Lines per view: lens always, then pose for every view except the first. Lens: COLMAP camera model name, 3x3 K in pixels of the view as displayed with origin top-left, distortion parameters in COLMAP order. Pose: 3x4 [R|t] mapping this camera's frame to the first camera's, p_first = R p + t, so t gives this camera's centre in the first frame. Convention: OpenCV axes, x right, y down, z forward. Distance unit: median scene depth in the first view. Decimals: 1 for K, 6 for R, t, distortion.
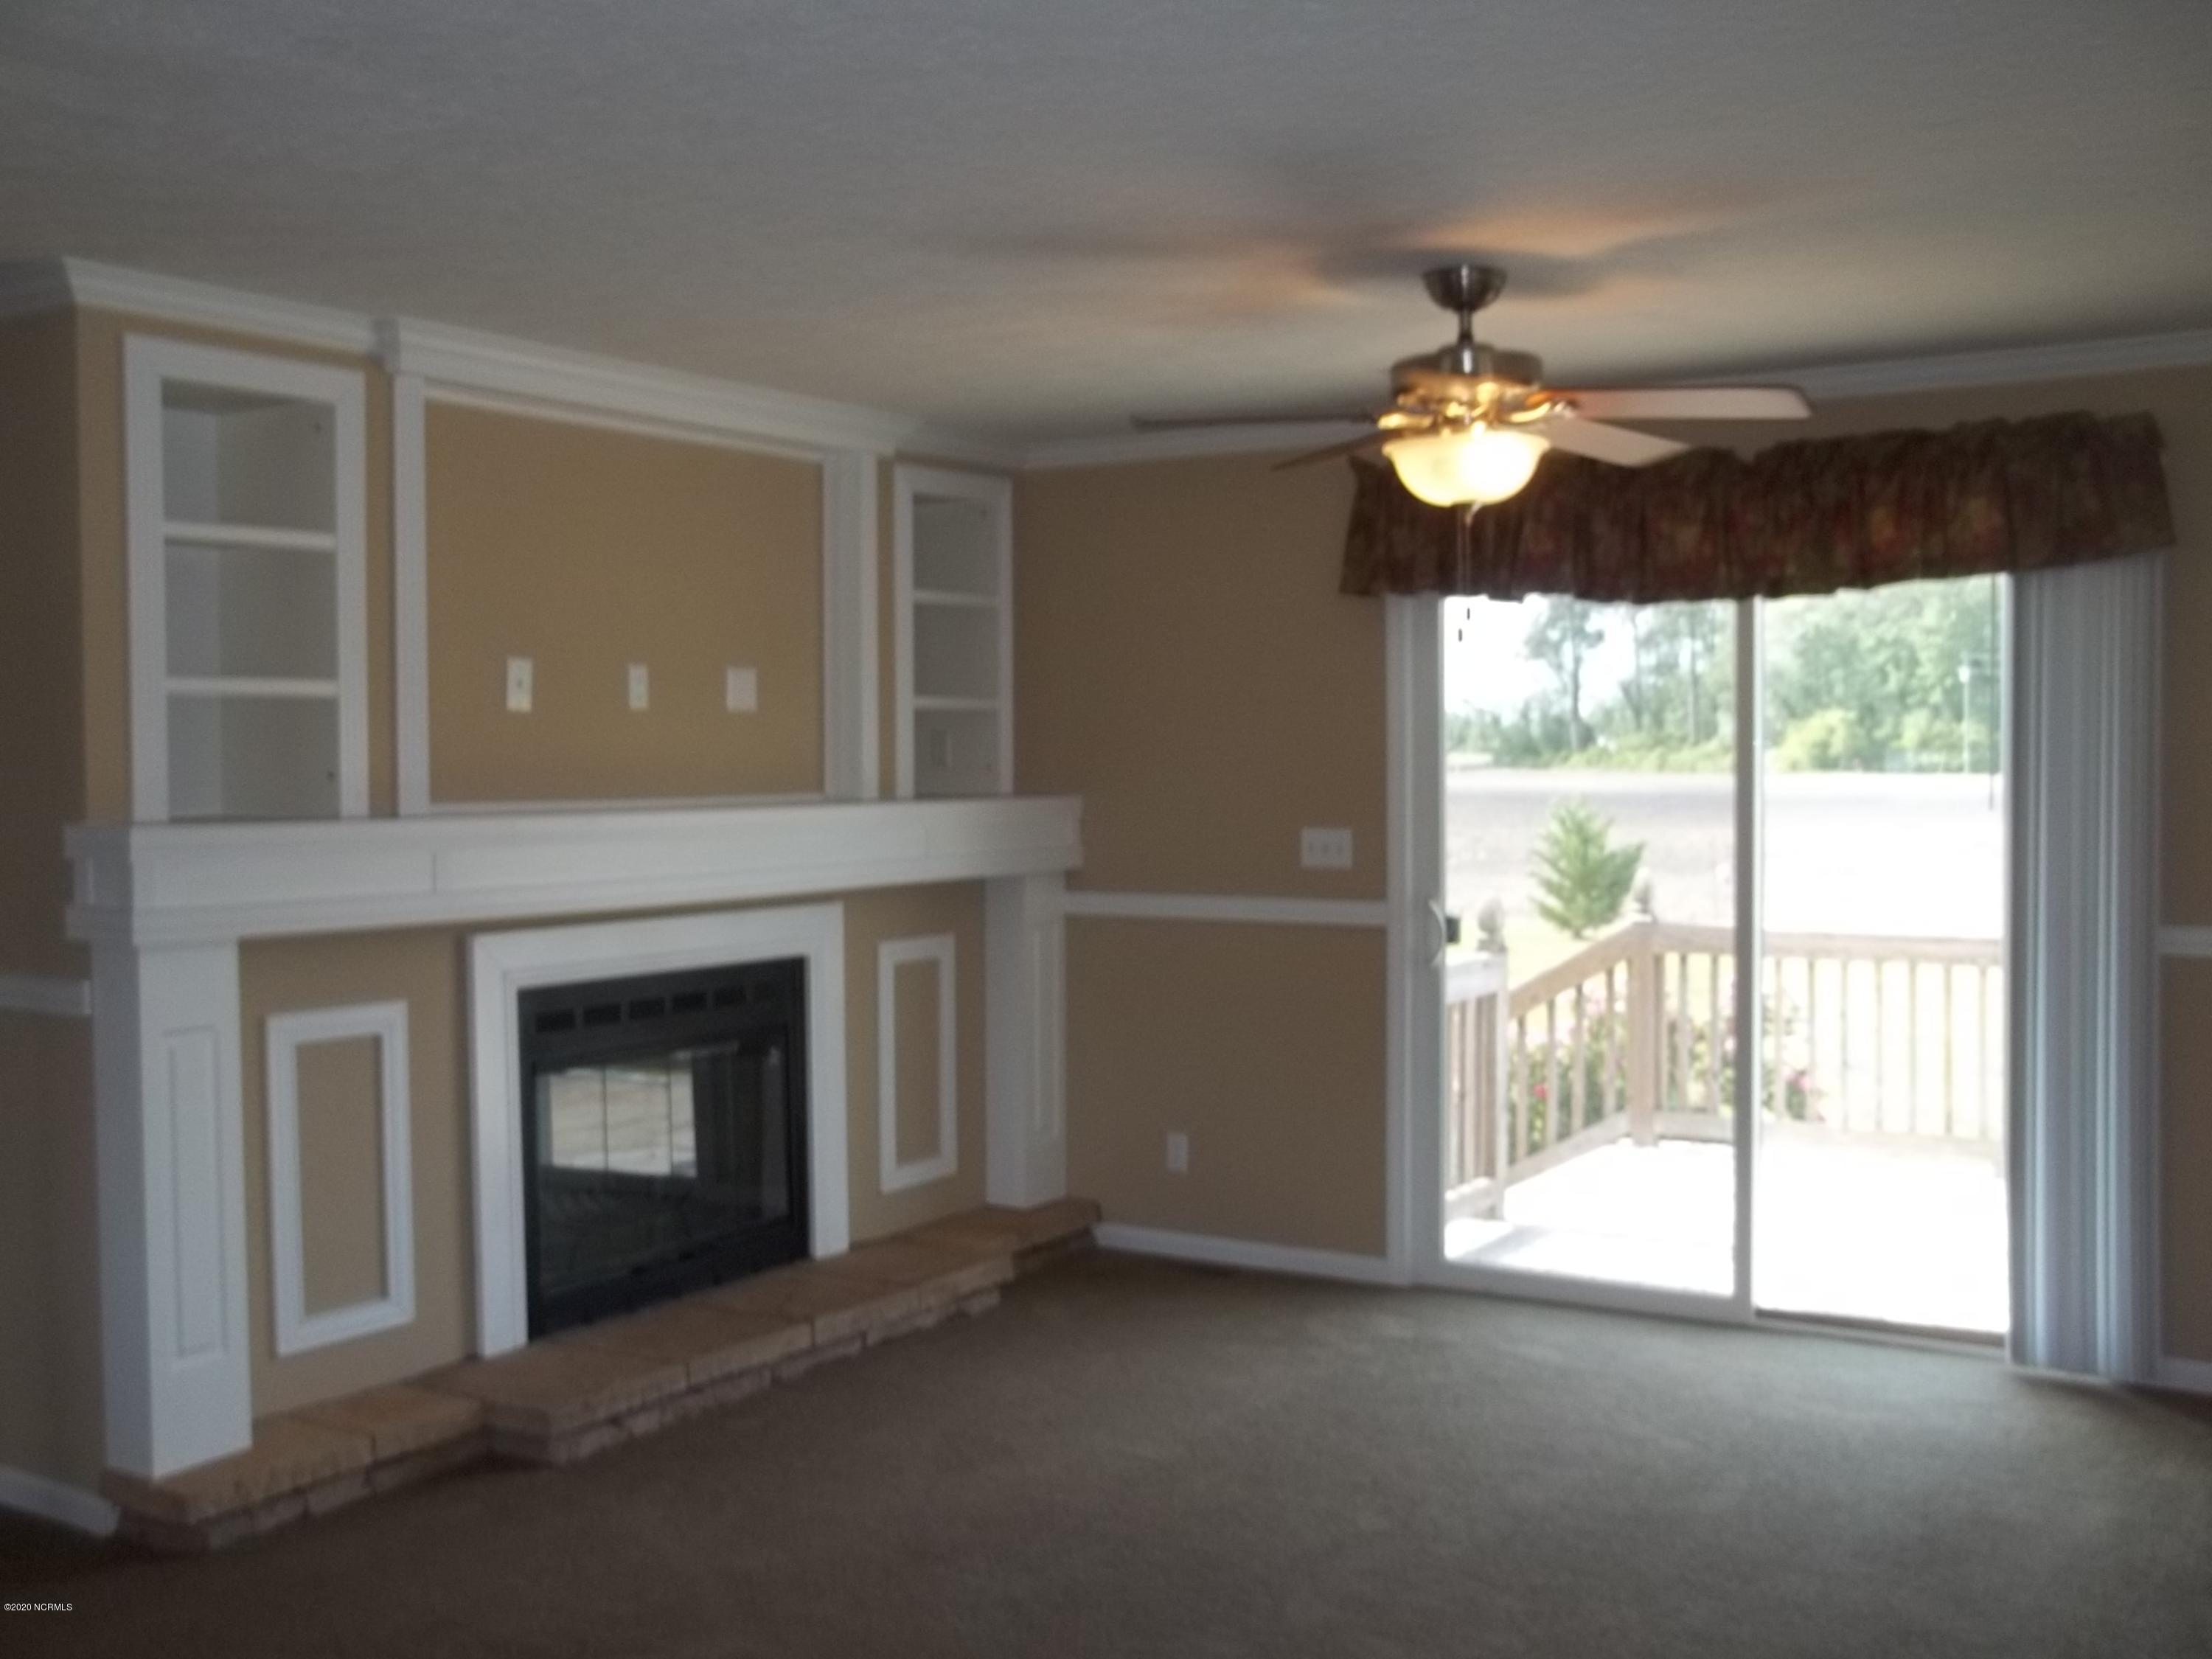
lens RADIAL K [[2172.4, 0, 1083.2], [0, 2172.4, 824.4], [0, 0, 1]] dist [-0.112764, 0.155457]
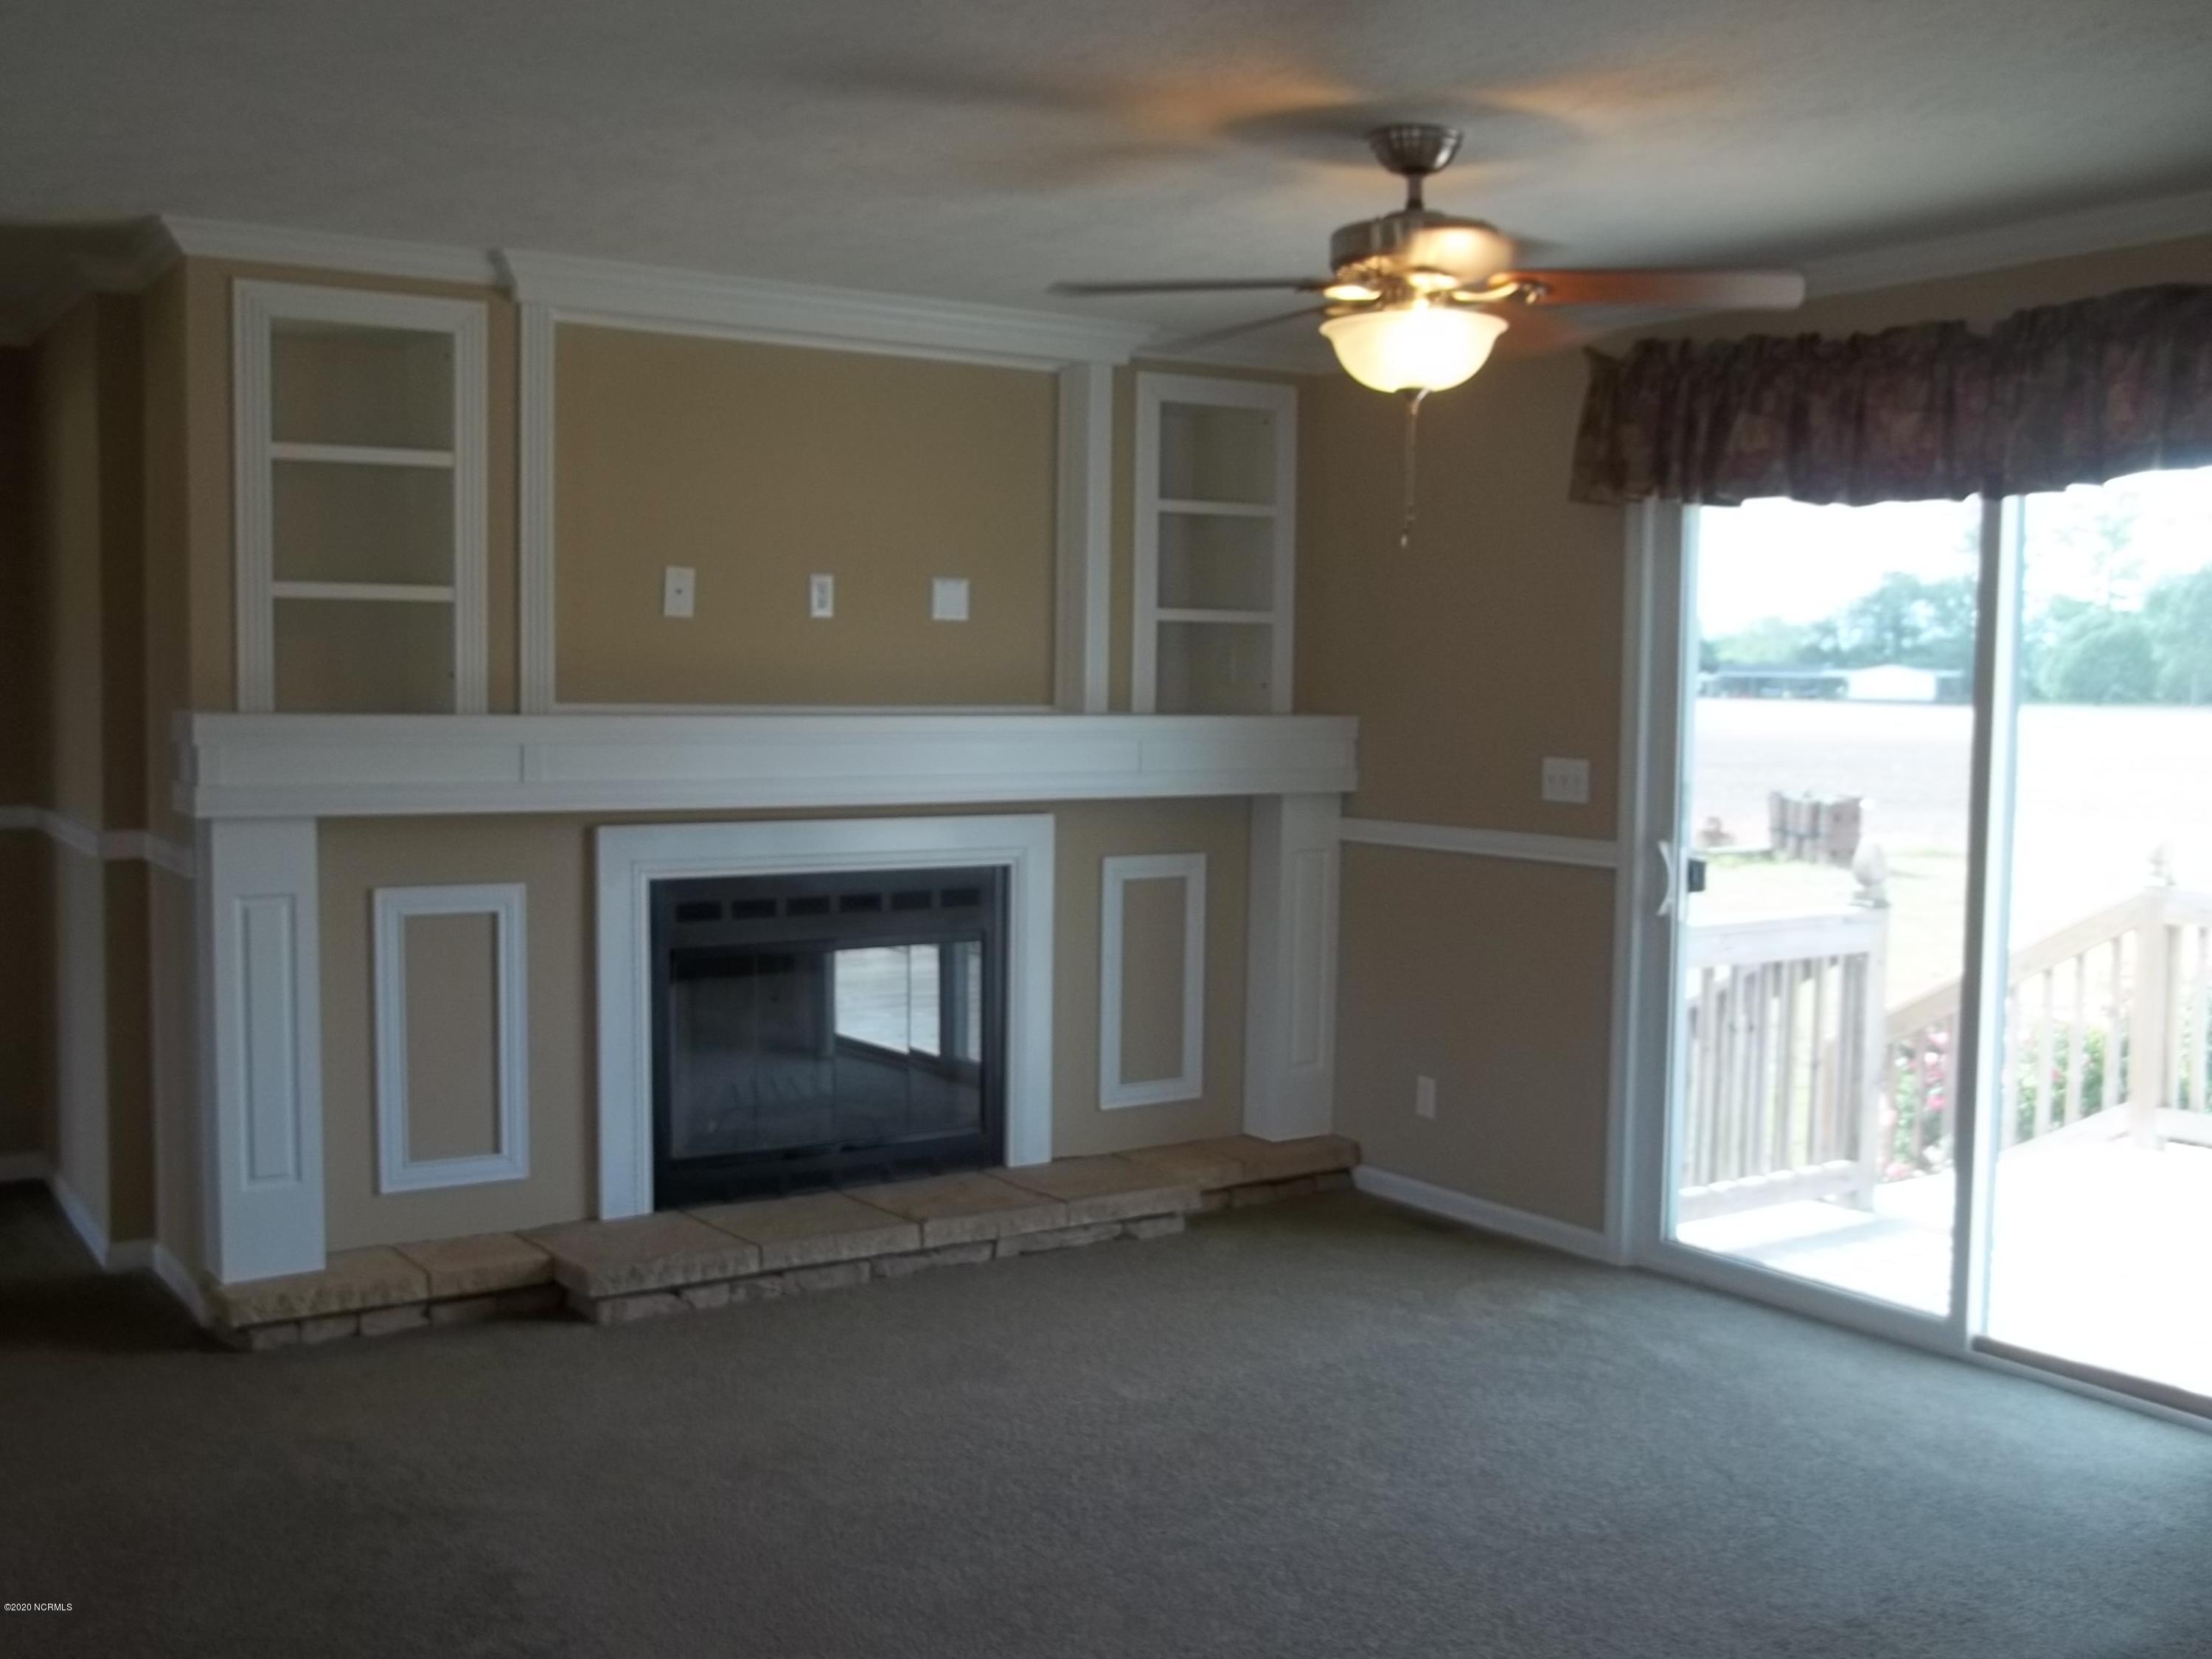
lens RADIAL K [[2172.4, 0, 1083.2], [0, 2172.4, 824.4], [0, 0, 1]] dist [-0.112764, 0.155457]
pose [[0.923540, 0.044740, -0.380884, 0.321882], [-0.031454, 0.998662, 0.041039, -0.001124], [0.382211, -0.025921, 0.923711, 0.094828]]
